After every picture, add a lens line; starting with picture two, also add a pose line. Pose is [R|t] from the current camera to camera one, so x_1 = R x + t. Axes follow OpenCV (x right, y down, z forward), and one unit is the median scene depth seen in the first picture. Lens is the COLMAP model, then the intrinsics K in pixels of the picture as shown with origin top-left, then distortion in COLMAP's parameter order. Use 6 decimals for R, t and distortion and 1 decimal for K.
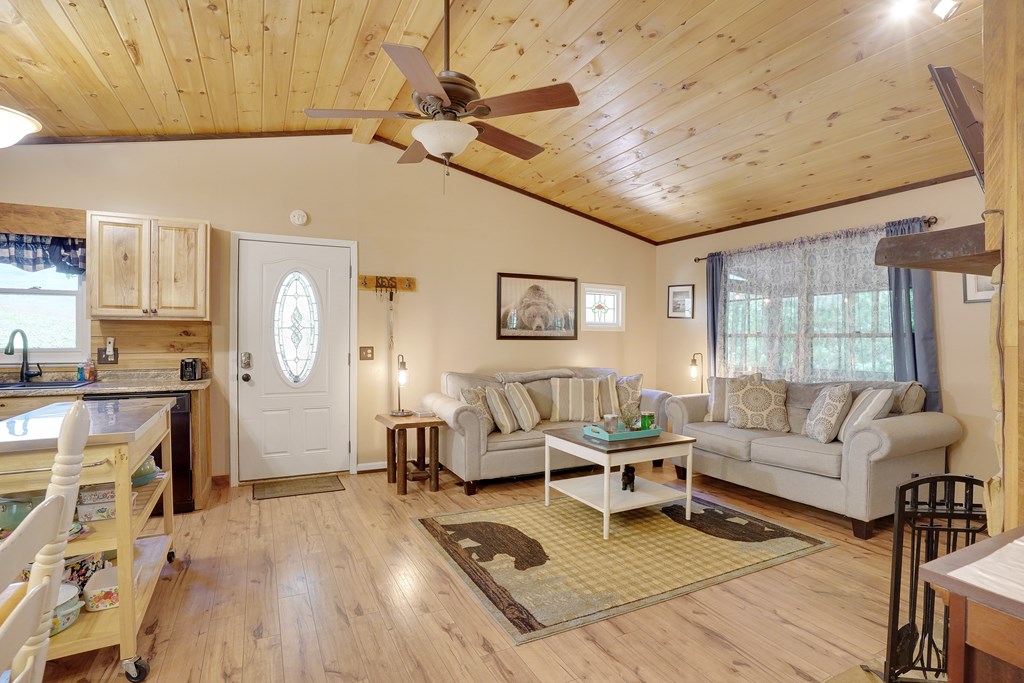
lens RADIAL K [[495.2, 0, 528.5], [0, 495.2, 338.8], [0, 0, 1]] dist [-0.053469, 0.015982]
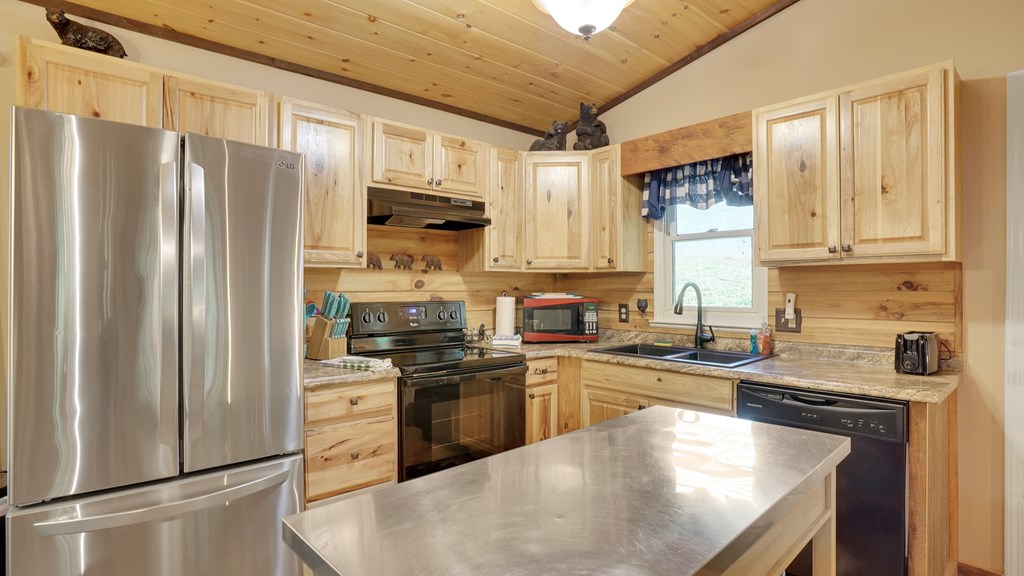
lens RADIAL K [[514.0, 0, 496.2], [0, 514.0, 287.1], [0, 0, 1]] dist [-0.032768, 0.008242]
pose [[0.221565, -0.002327, -0.975143, -0.242347], [0.000494, 0.999997, -0.002274, -0.008605], [0.975146, 0.000022, 0.221565, 0.400052]]
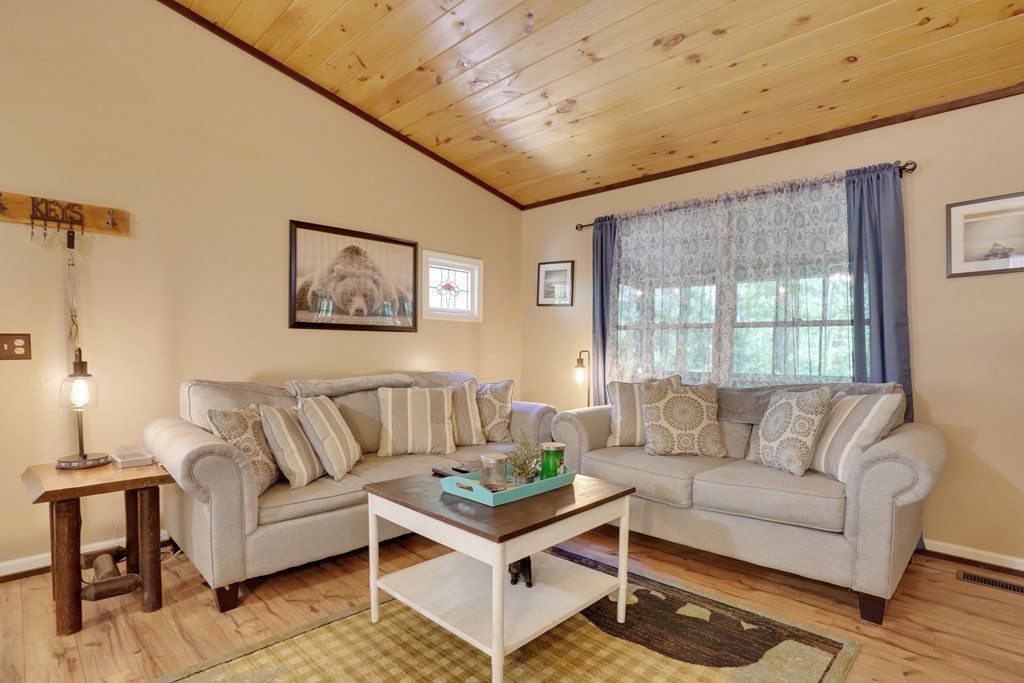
lens RADIAL K [[515.6, 0, 505.5], [0, 515.6, 354.6], [0, 0, 1]] dist [-0.049425, 0.015326]
pose [[0.957391, -0.001080, 0.288794, 0.014318], [-0.001952, 0.999946, 0.010209, 0.037192], [-0.288789, -0.010338, 0.957337, 0.414200]]
